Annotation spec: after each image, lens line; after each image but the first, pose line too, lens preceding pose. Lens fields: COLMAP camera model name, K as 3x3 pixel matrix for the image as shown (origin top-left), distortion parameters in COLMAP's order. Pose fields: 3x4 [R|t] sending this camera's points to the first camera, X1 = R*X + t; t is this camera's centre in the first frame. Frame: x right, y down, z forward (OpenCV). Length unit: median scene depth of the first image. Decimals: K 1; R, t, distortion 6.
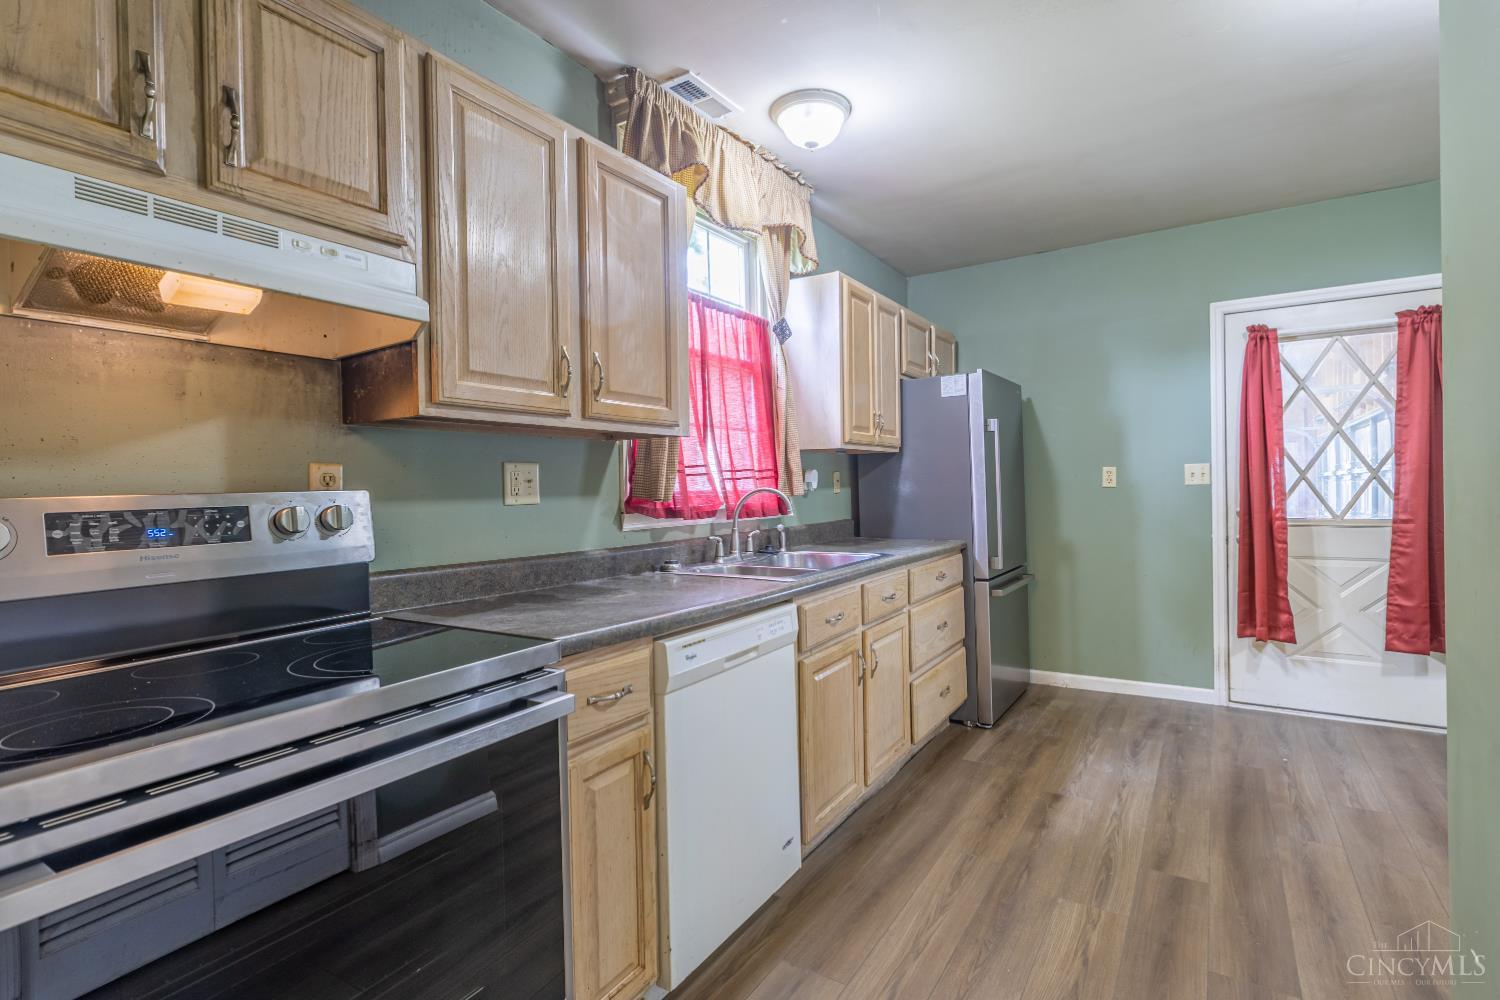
lens RADIAL K [[688.9, 0, 749.6], [0, 688.9, 492.3], [0, 0, 1]] dist [0.001425, -0.000138]
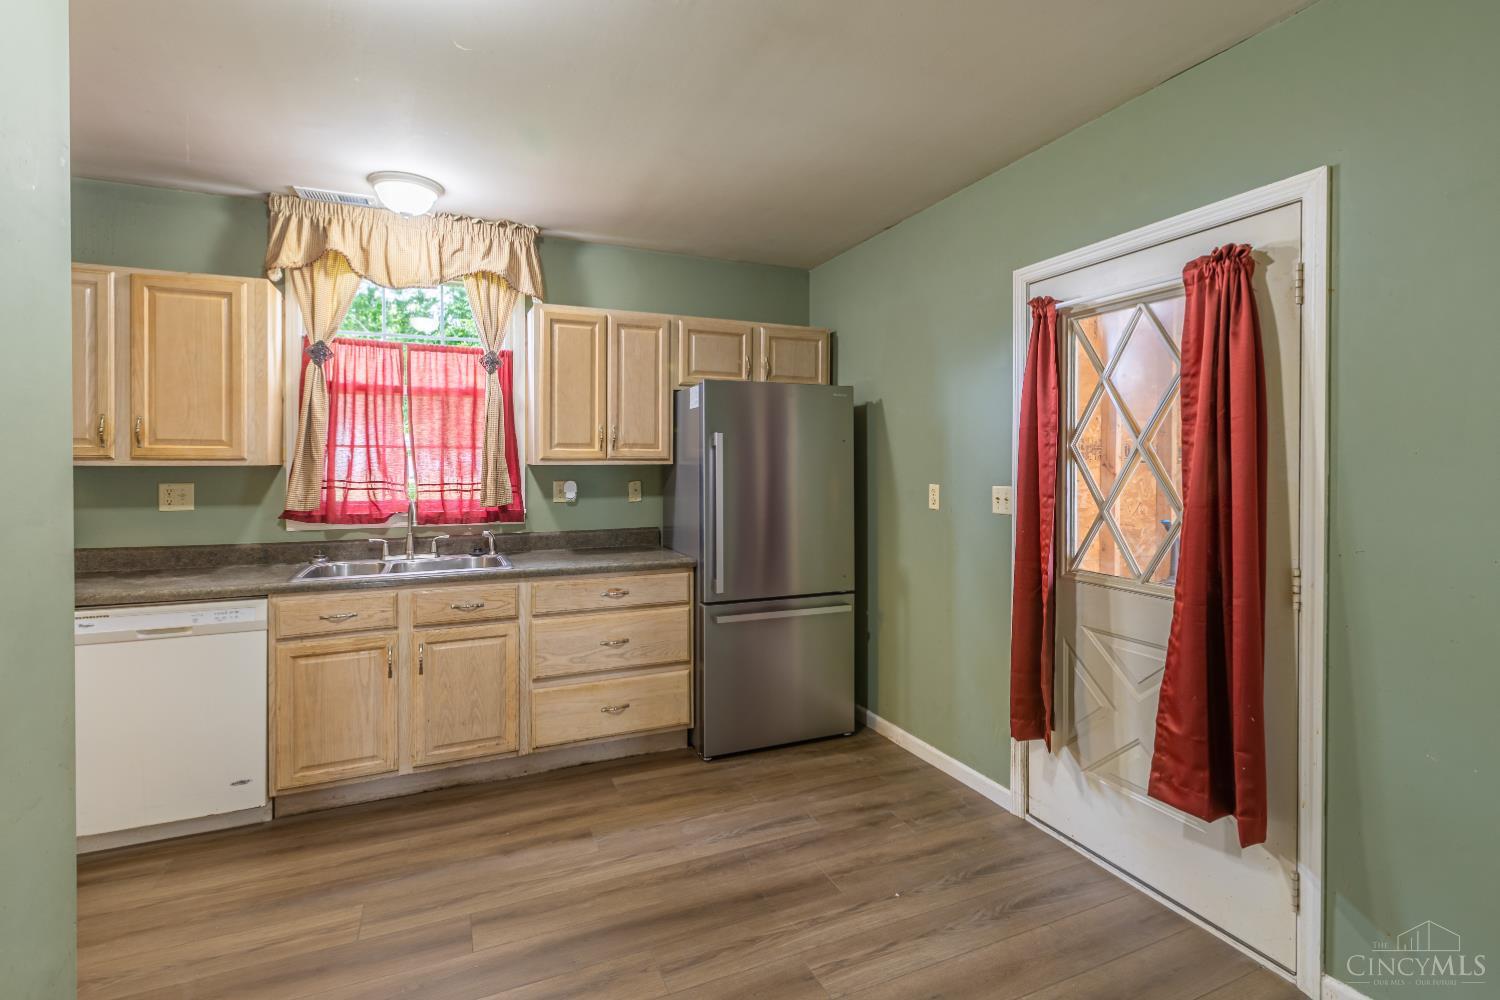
lens RADIAL K [[663.5, 0, 728.1], [0, 663.5, 470.0], [0, 0, 1]] dist [0.001594, 0.000005]
pose [[0.840852, 0.023494, -0.540755, 1.277139], [-0.020991, 0.999721, 0.010795, -0.098126], [0.540858, 0.002274, 0.841111, 0.374872]]
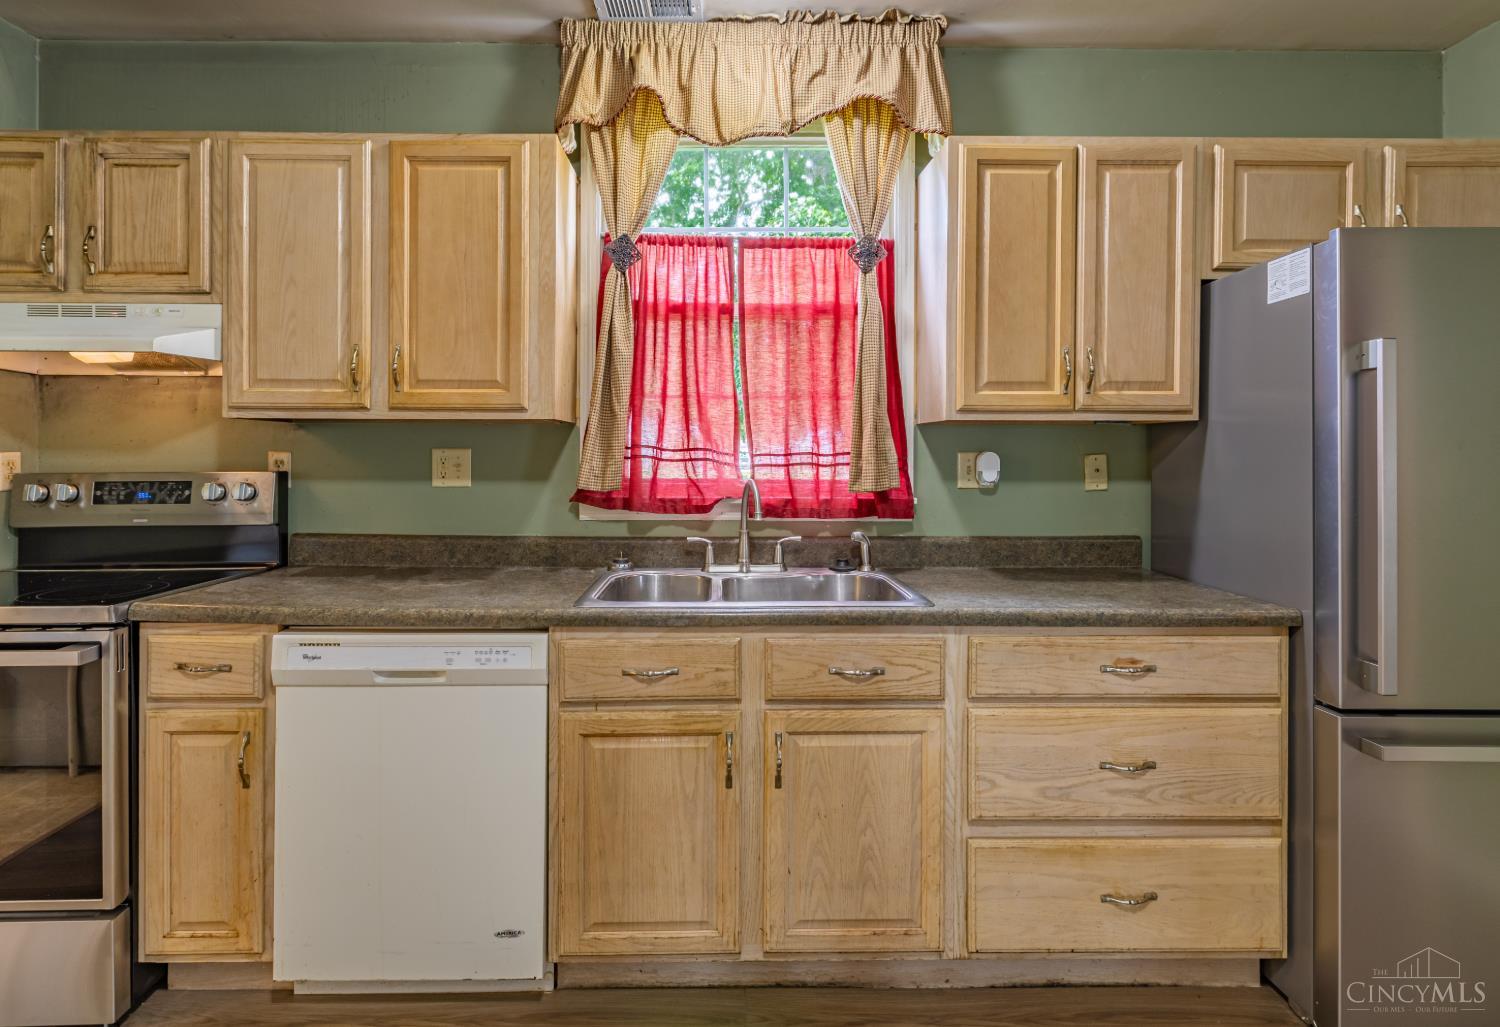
lens RADIAL K [[704.7, 0, 729.2], [0, 704.7, 459.8], [0, 0, 1]] dist [0.000573, -0.000313]
pose [[0.568694, 0.024824, -0.822175, 0.726431], [-0.021178, 0.999655, 0.015534, -0.044967], [0.822277, 0.008578, 0.569023, 0.633136]]
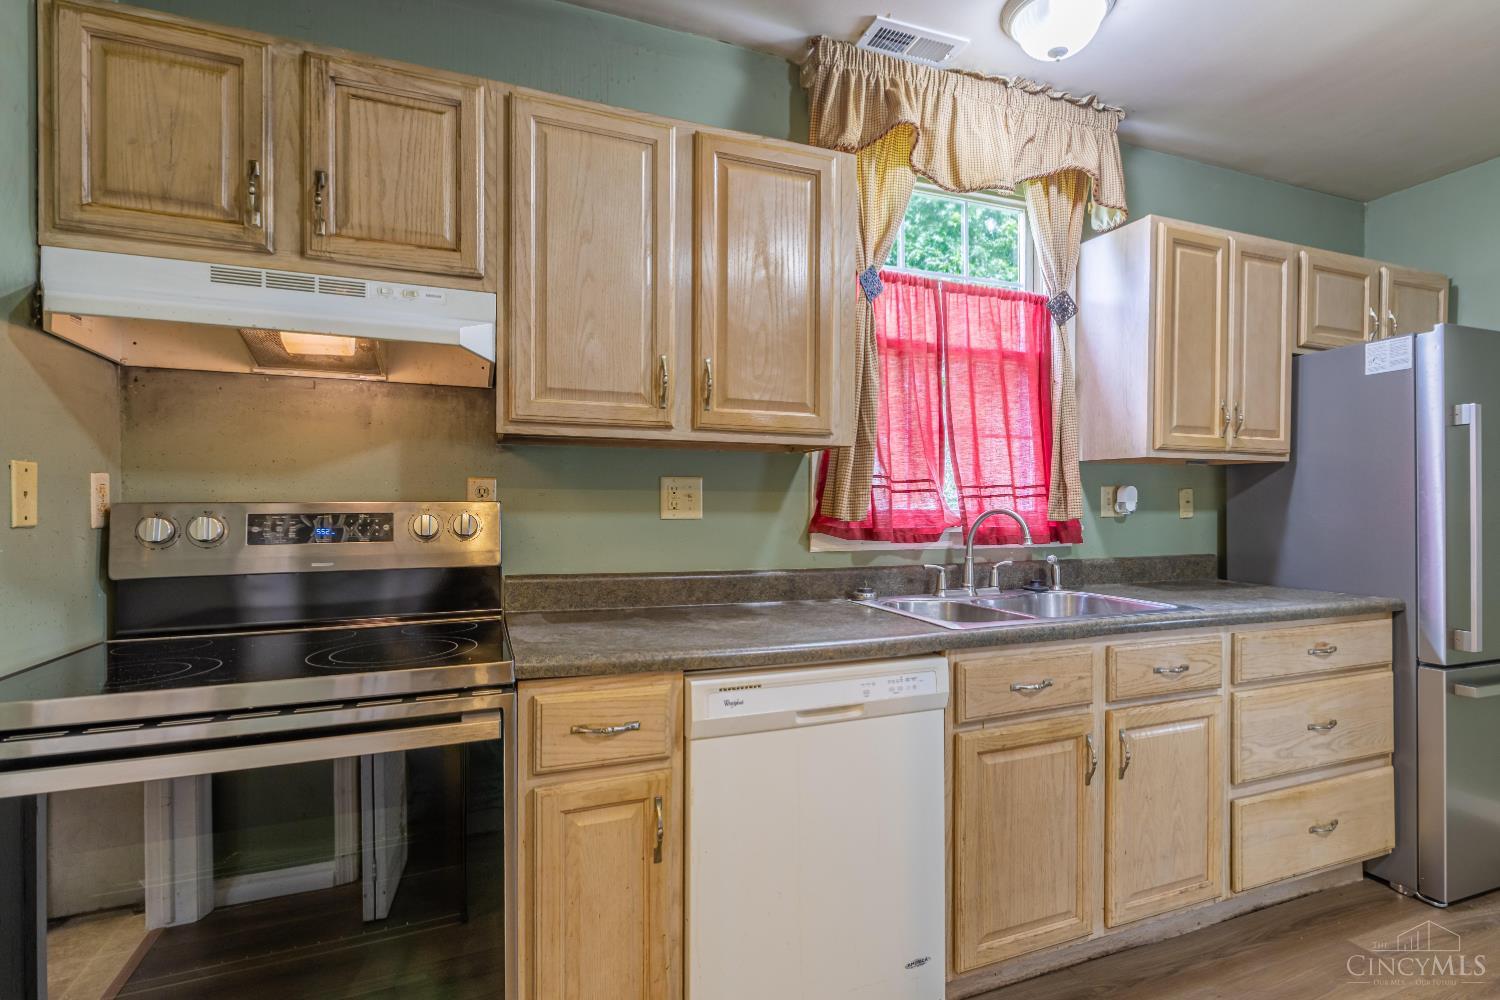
lens RADIAL K [[688.7, 0, 769.0], [0, 688.7, 512.9], [0, 0, 1]] dist [0.001850, -0.000318]
pose [[0.816982, 0.026990, -0.576031, 0.302881], [-0.022832, 0.999635, 0.014454, -0.007490], [0.576210, 0.001343, 0.817300, 0.223954]]
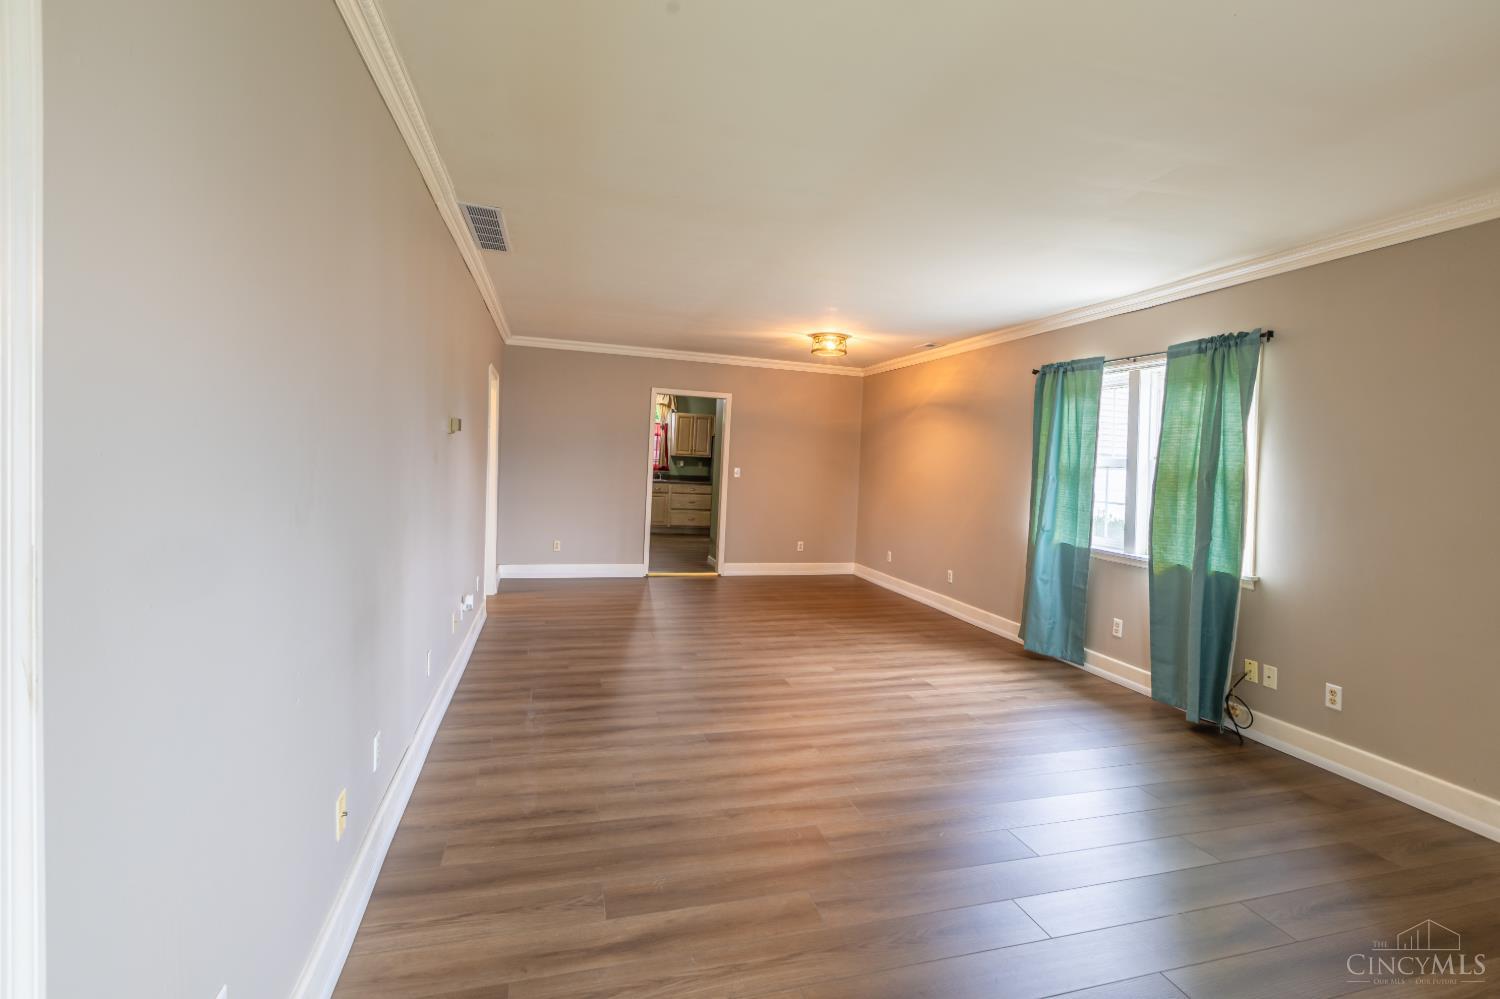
lens RADIAL K [[688.9, 0, 749.6], [0, 688.9, 491.8], [0, 0, 1]] dist [0.001425, -0.000138]
pose [[0.765538, 0.083494, -0.637951, 4.165018], [-0.069734, 0.996470, 0.046736, -0.096932], [0.639601, 0.008708, 0.768658, -2.491030]]
